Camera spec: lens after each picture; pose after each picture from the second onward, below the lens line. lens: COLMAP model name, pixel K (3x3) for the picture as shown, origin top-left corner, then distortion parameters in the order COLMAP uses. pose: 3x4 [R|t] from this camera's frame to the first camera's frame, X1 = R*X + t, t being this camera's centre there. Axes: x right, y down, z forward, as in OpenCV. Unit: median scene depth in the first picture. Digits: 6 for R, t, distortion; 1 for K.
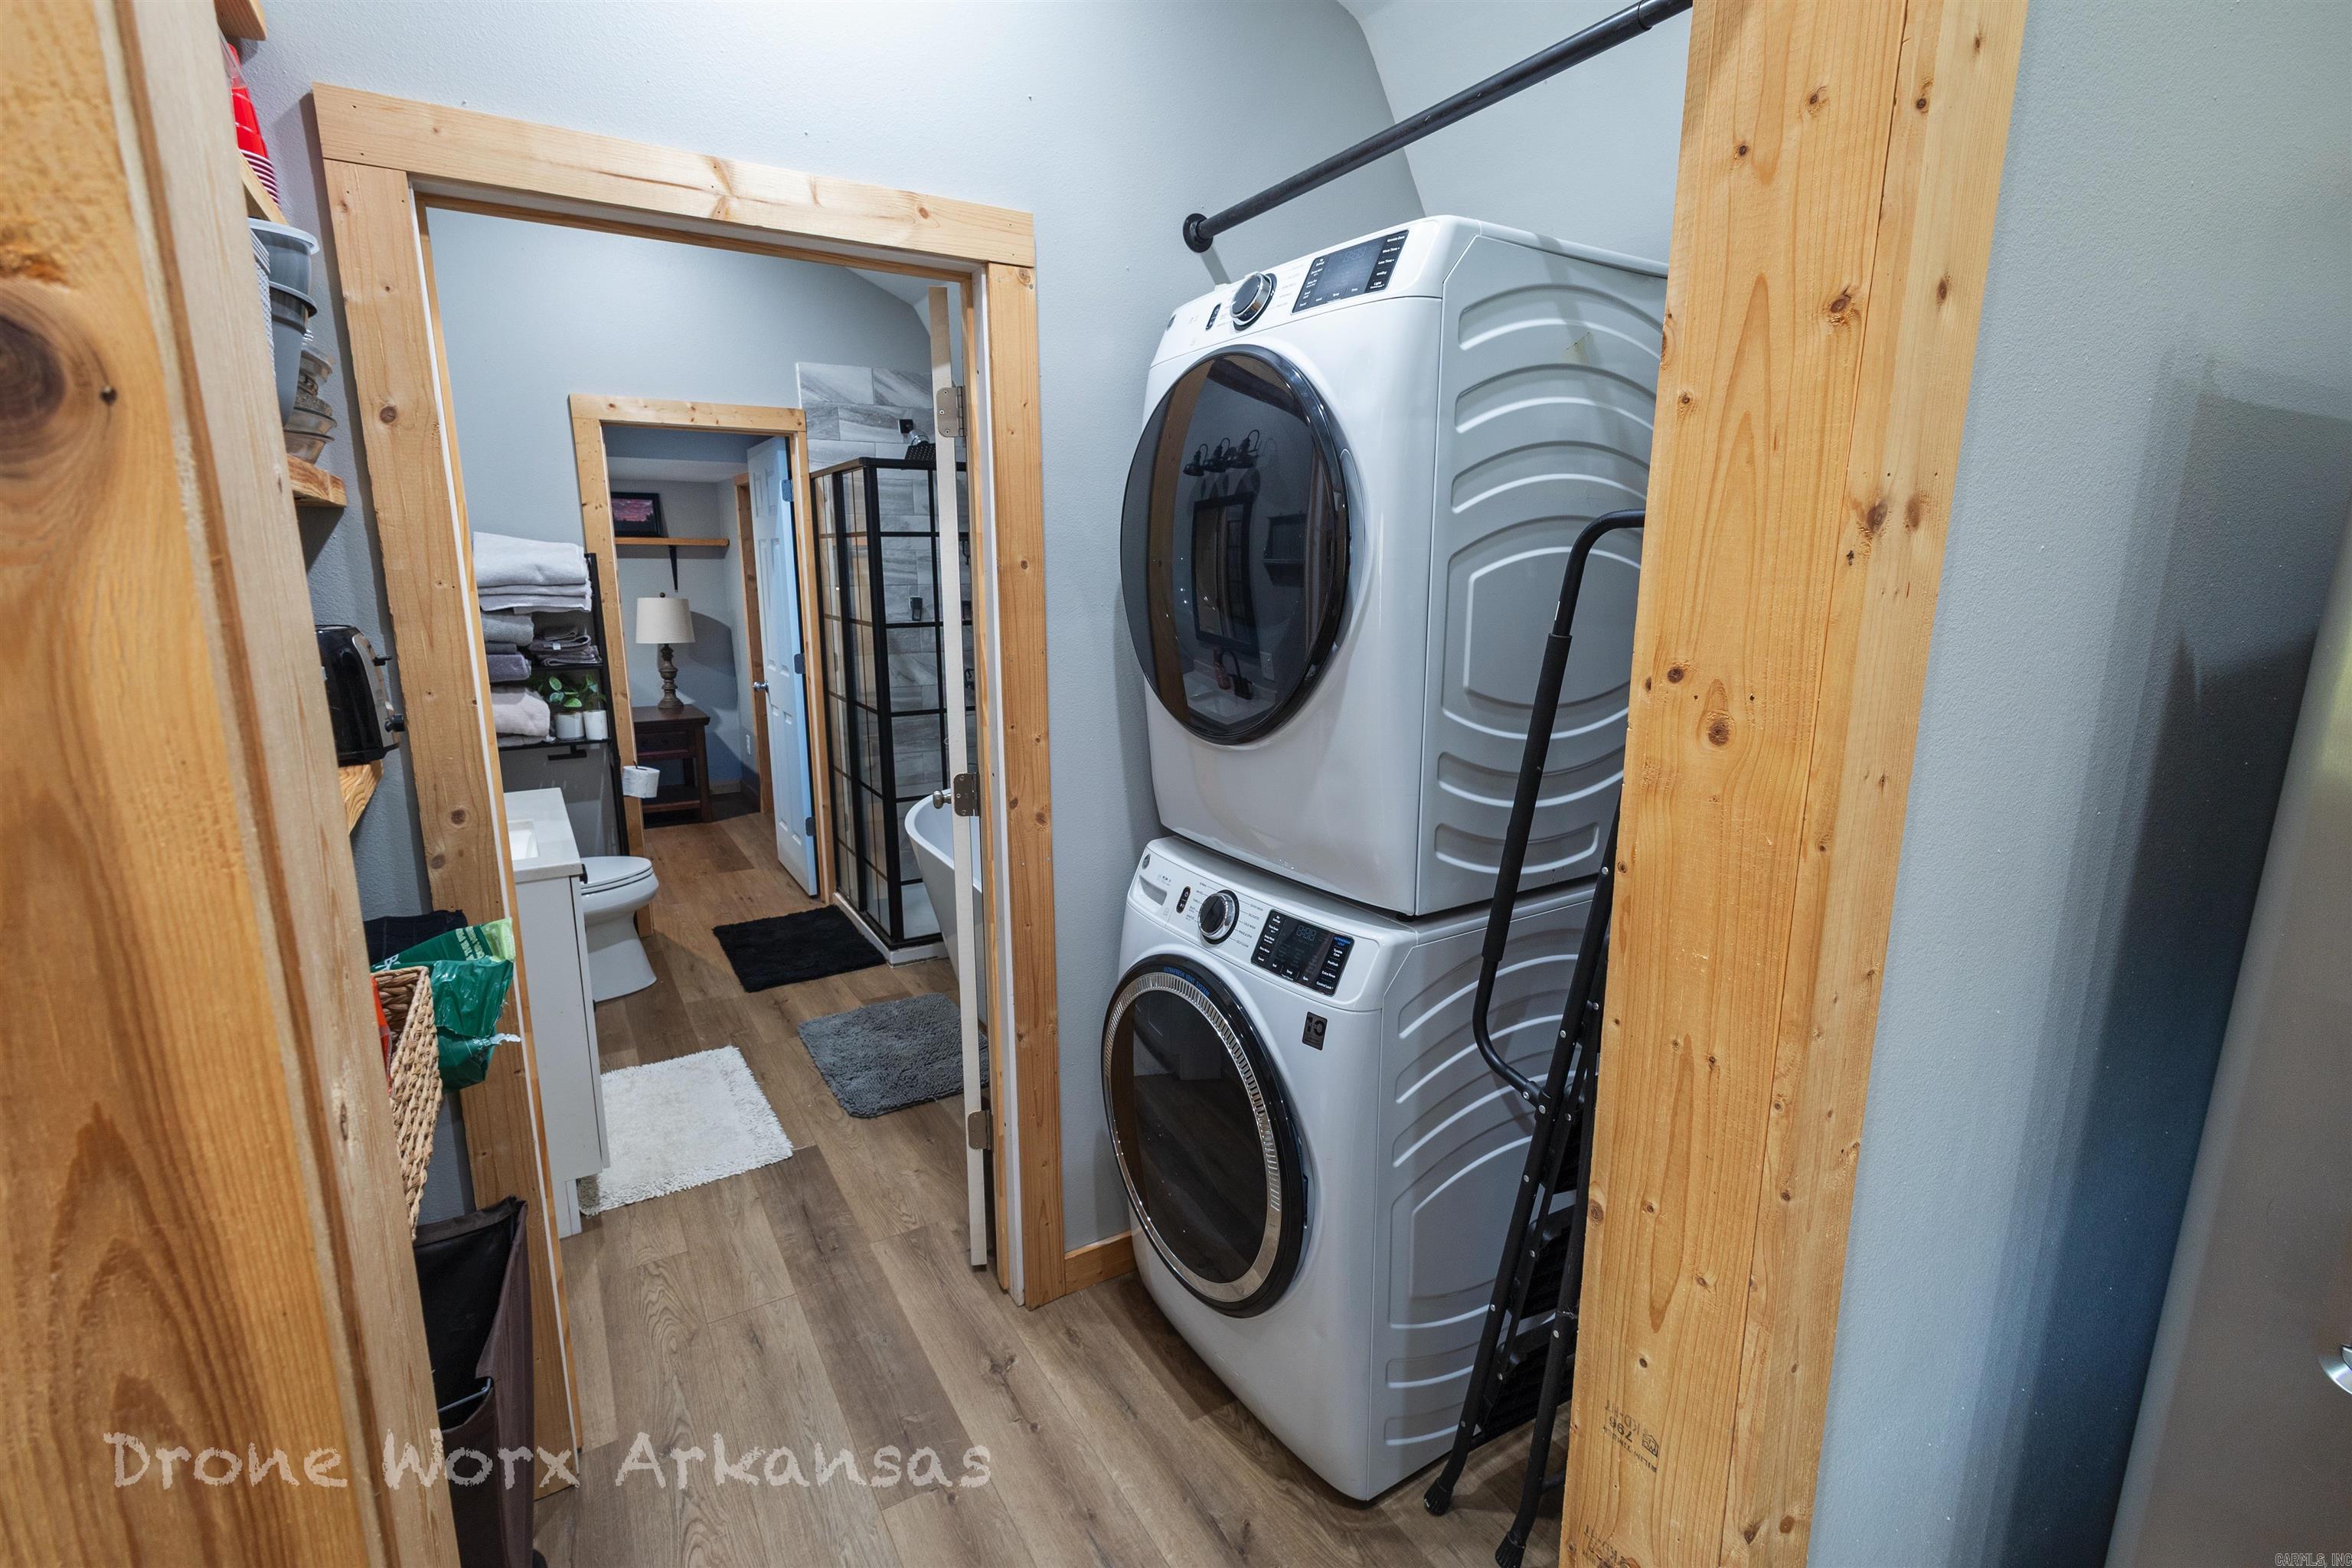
lens RADIAL K [[1080.1, 0, 1177.1], [0, 1080.1, 784.3], [0, 0, 1]] dist [0.012919, -0.000063]
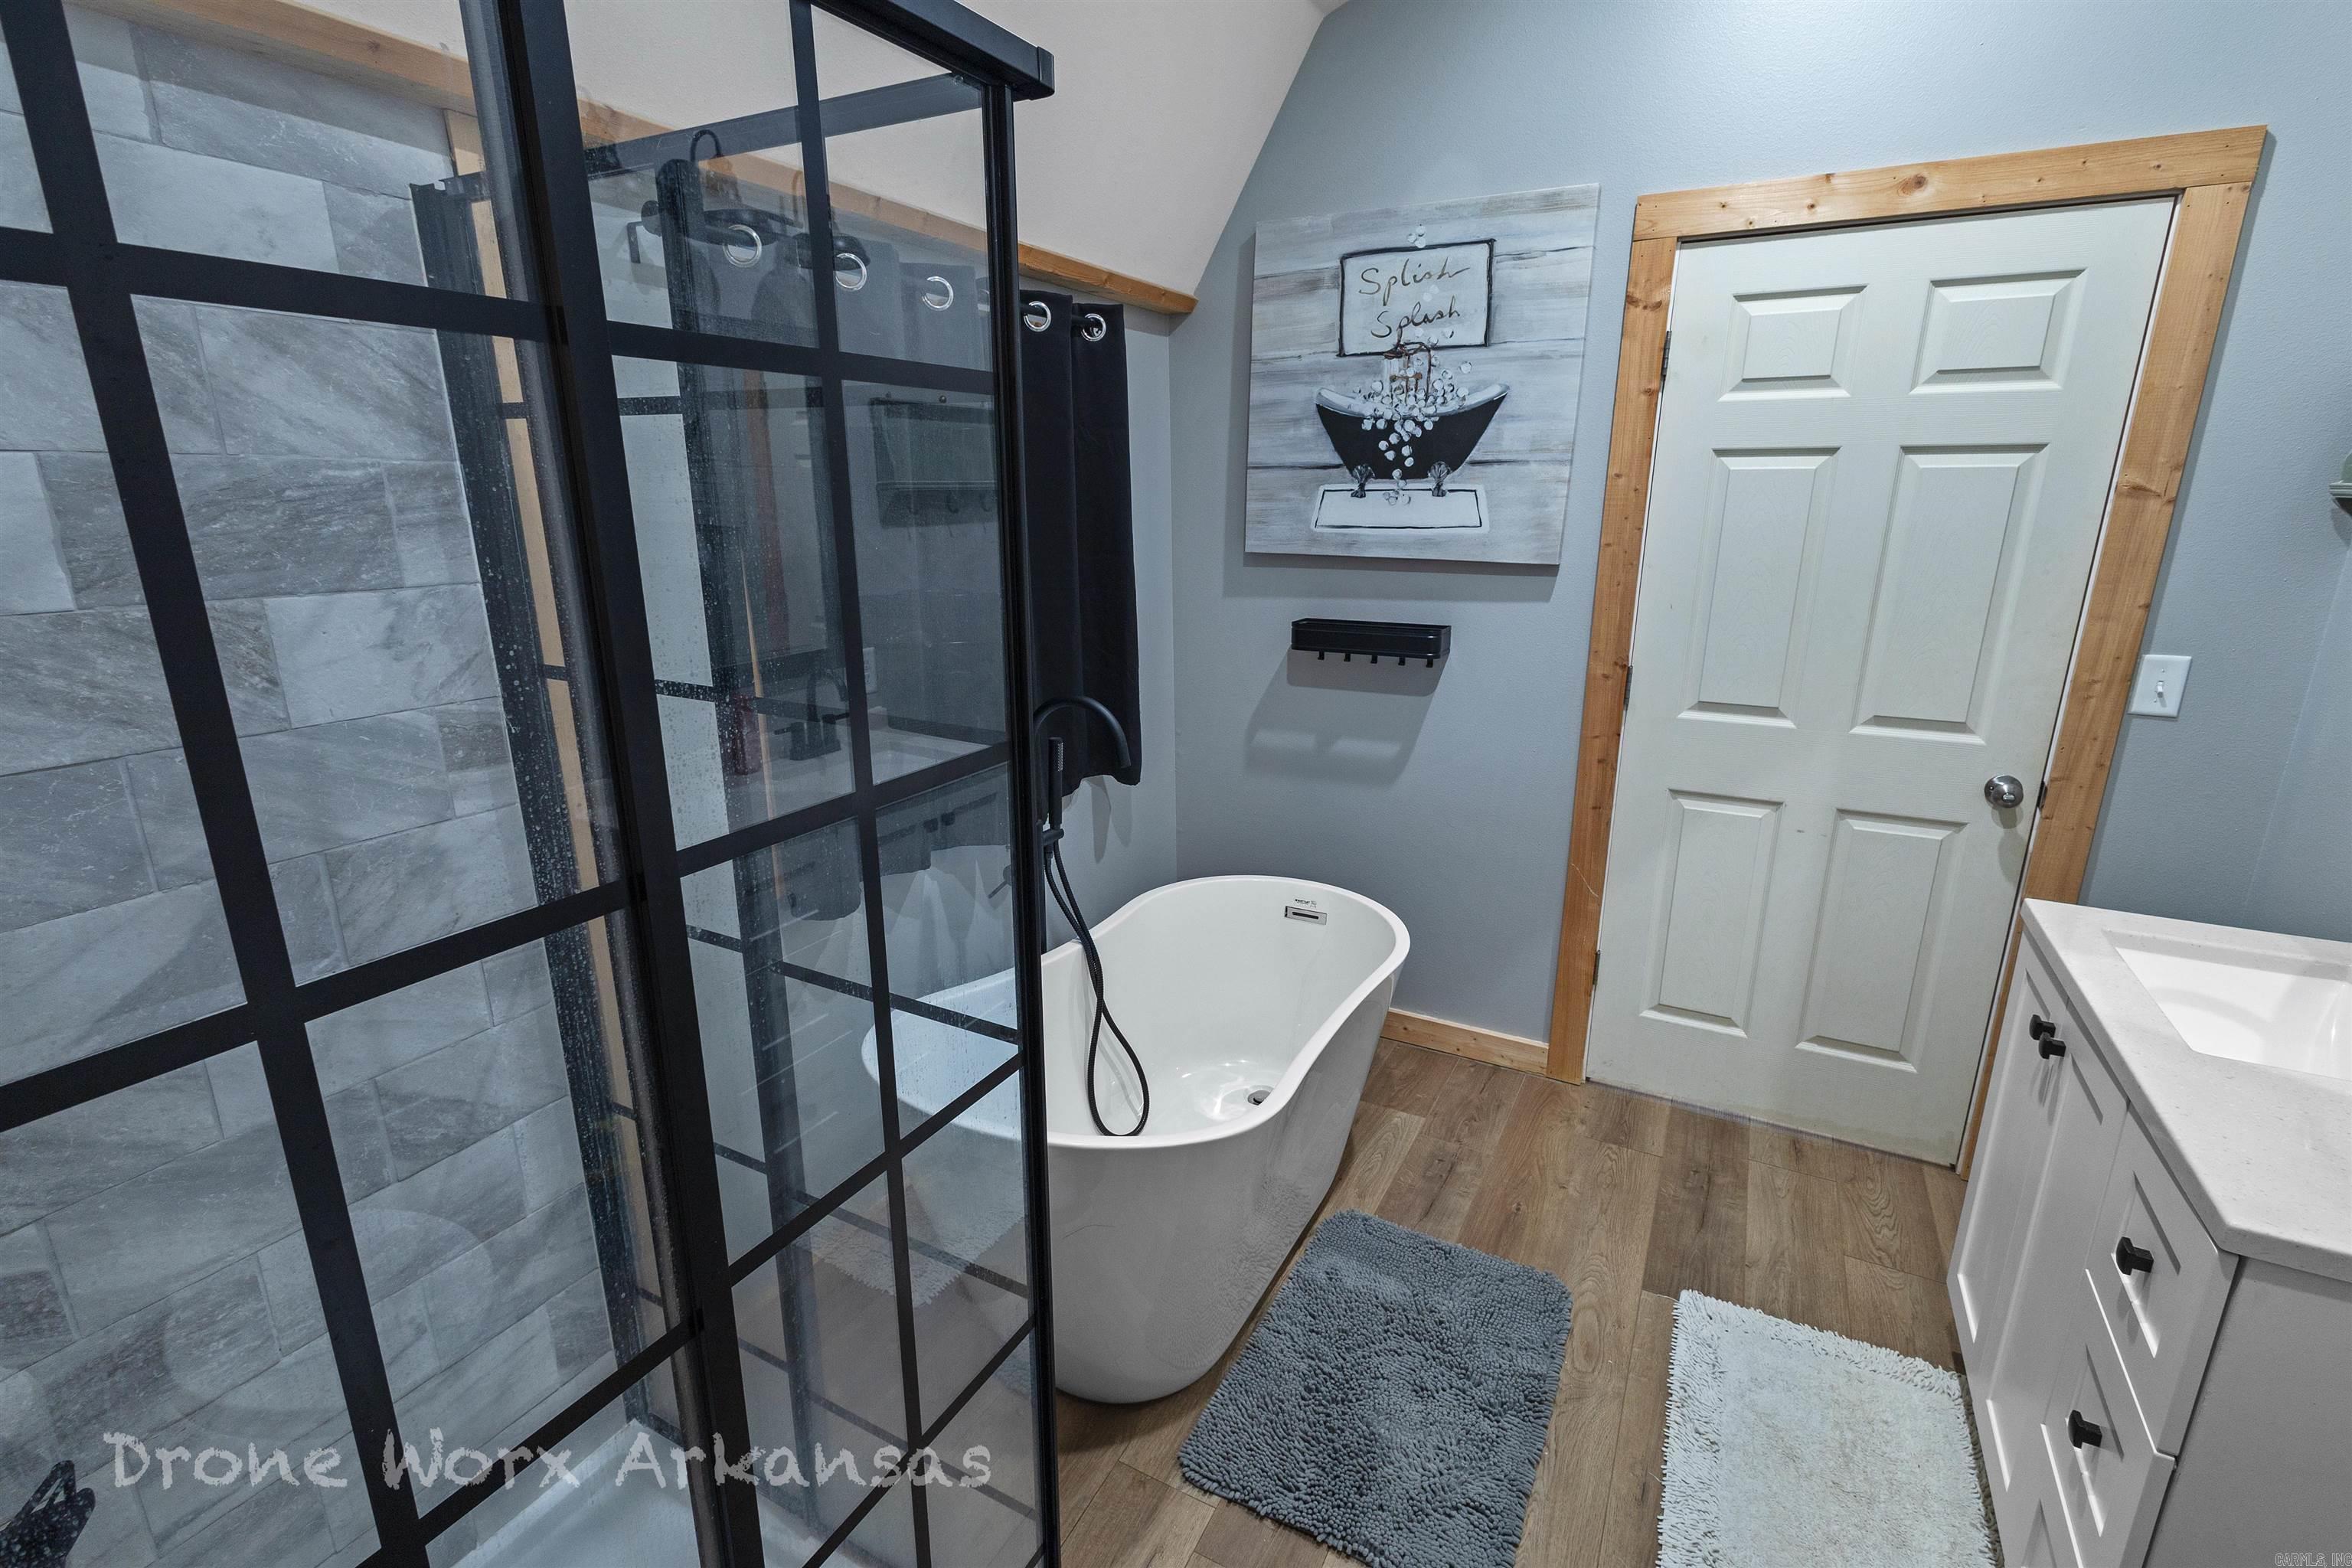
lens RADIAL K [[1077.4, 0, 1176.0], [0, 1077.4, 784.0], [0, 0, 1]] dist [0.013646, -0.001015]
pose [[-0.510832, -0.235258, 0.826864, -0.513924], [0.175429, 0.913061, 0.368163, -0.227335], [-0.841591, 0.333126, -0.425150, 1.076971]]
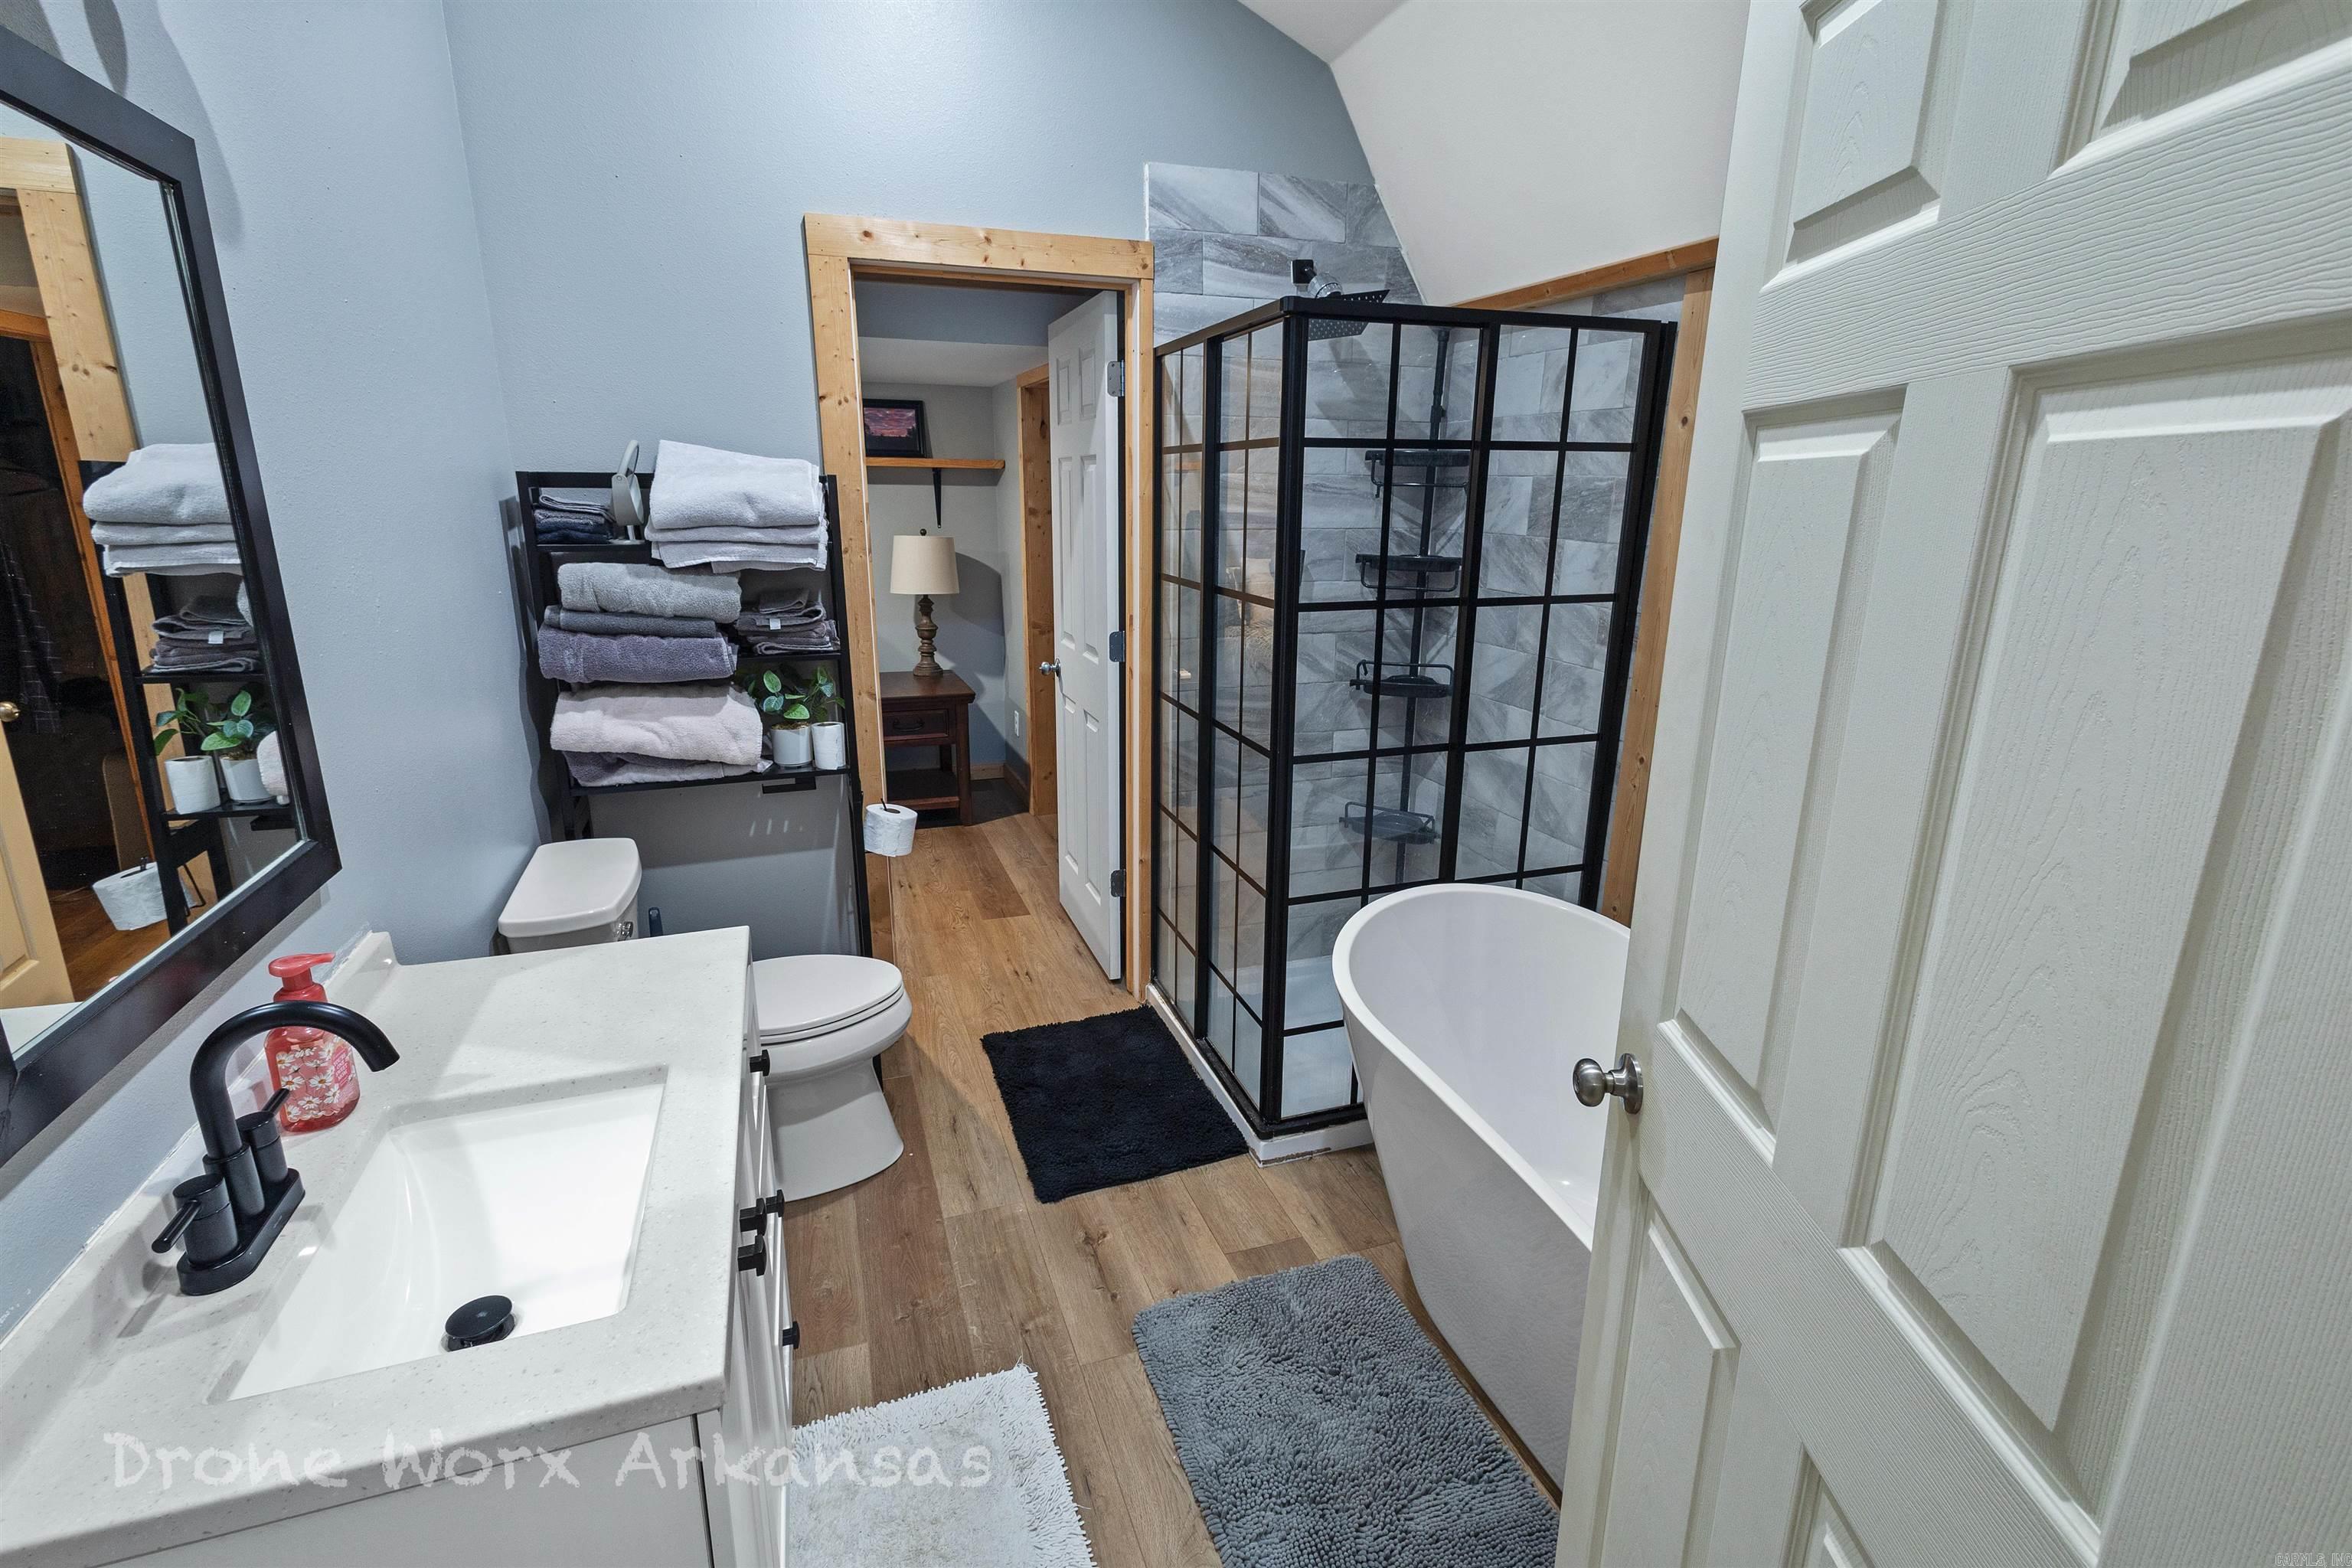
lens RADIAL K [[1085.2, 0, 1181.4], [0, 1085.2, 782.6], [0, 0, 1]] dist [0.010621, -0.000939]
pose [[0.979374, 0.060054, -0.192927, -0.211491], [-0.048544, 0.996778, 0.063848, -0.086998], [0.196140, -0.053165, 0.979134, 0.420511]]
